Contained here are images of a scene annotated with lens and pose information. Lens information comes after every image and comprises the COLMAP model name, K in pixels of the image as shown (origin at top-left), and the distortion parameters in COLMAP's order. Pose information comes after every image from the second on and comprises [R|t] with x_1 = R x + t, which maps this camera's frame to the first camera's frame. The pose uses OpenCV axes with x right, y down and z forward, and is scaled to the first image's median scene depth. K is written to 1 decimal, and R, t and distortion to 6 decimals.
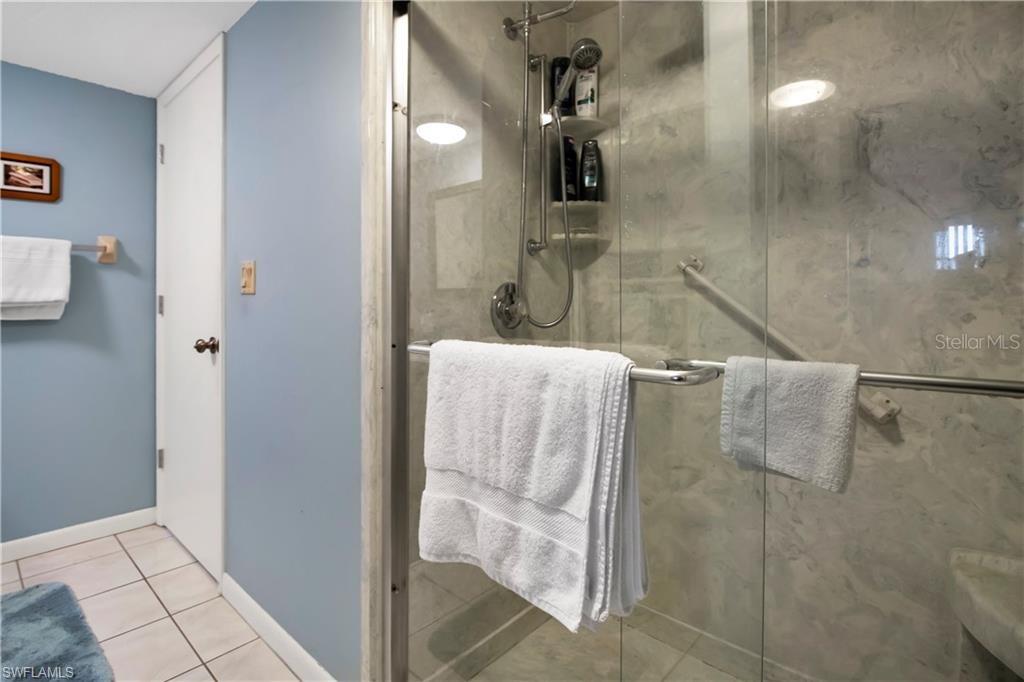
lens RADIAL K [[494.6, 0, 506.2], [0, 494.6, 308.5], [0, 0, 1]] dist [-0.001615, -0.000375]
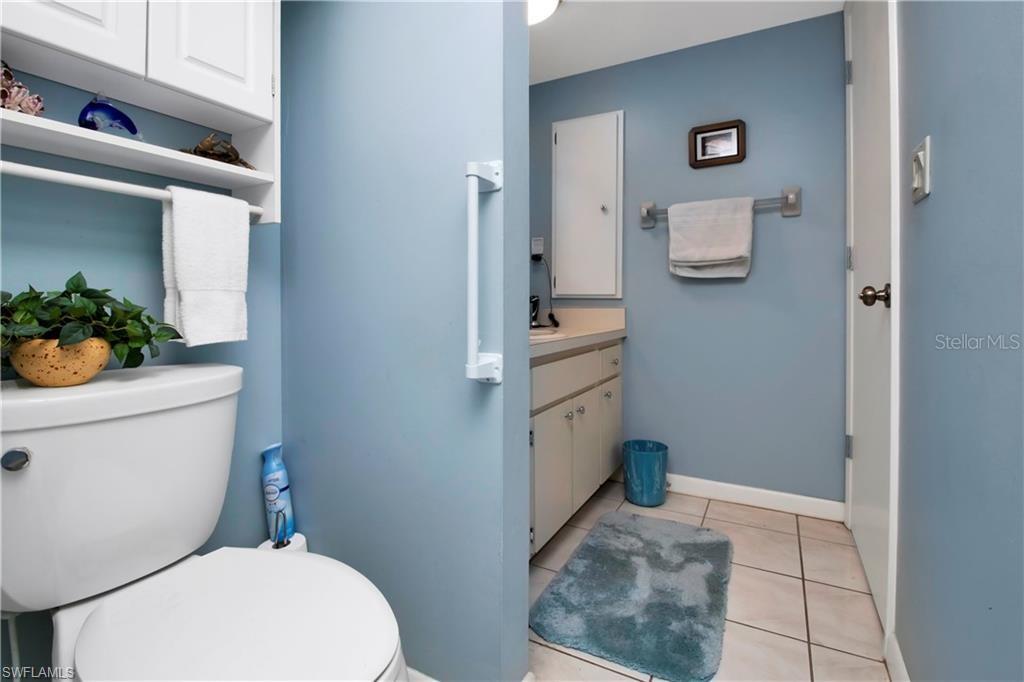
lens RADIAL K [[494.6, 0, 506.2], [0, 494.6, 308.5], [0, 0, 1]] dist [-0.001615, -0.000375]
pose [[0.229057, -0.000024, -0.973413, -0.037471], [0.002311, 0.999997, 0.000519, 0.084729], [0.973410, -0.002368, 0.229057, 0.299903]]
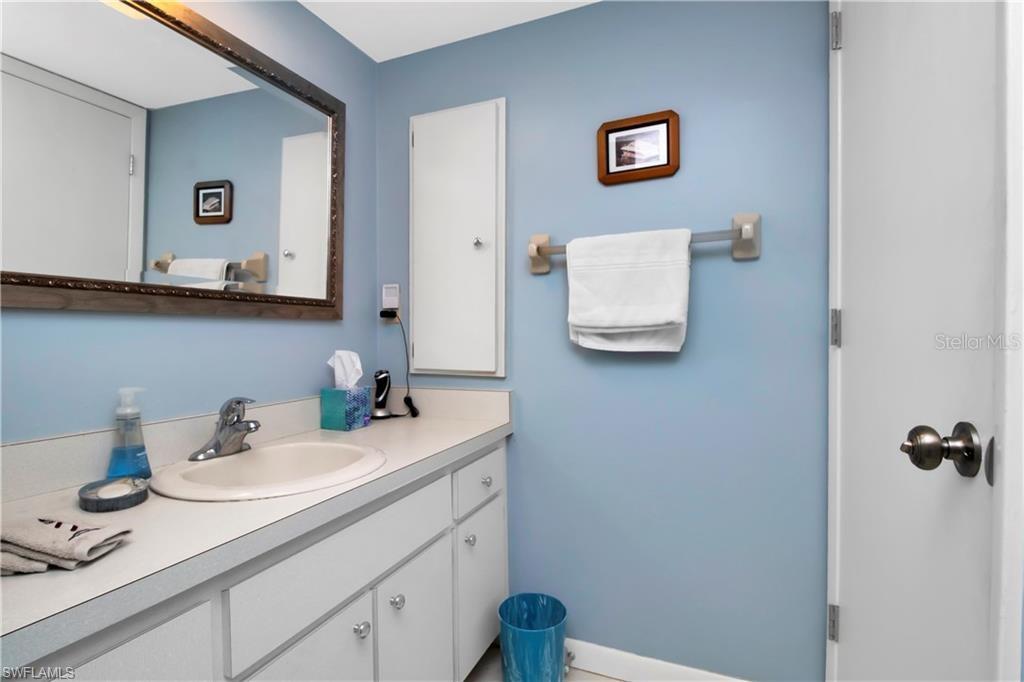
lens RADIAL K [[482.8, 0, 512.0], [0, 482.8, 341.0], [0, 0, 1]] dist [-0.001323, -0.000677]
pose [[0.317549, 0.004357, -0.948232, -0.373884], [0.008701, 0.999934, 0.007509, -0.000002], [0.948202, -0.010635, 0.317490, 0.595664]]
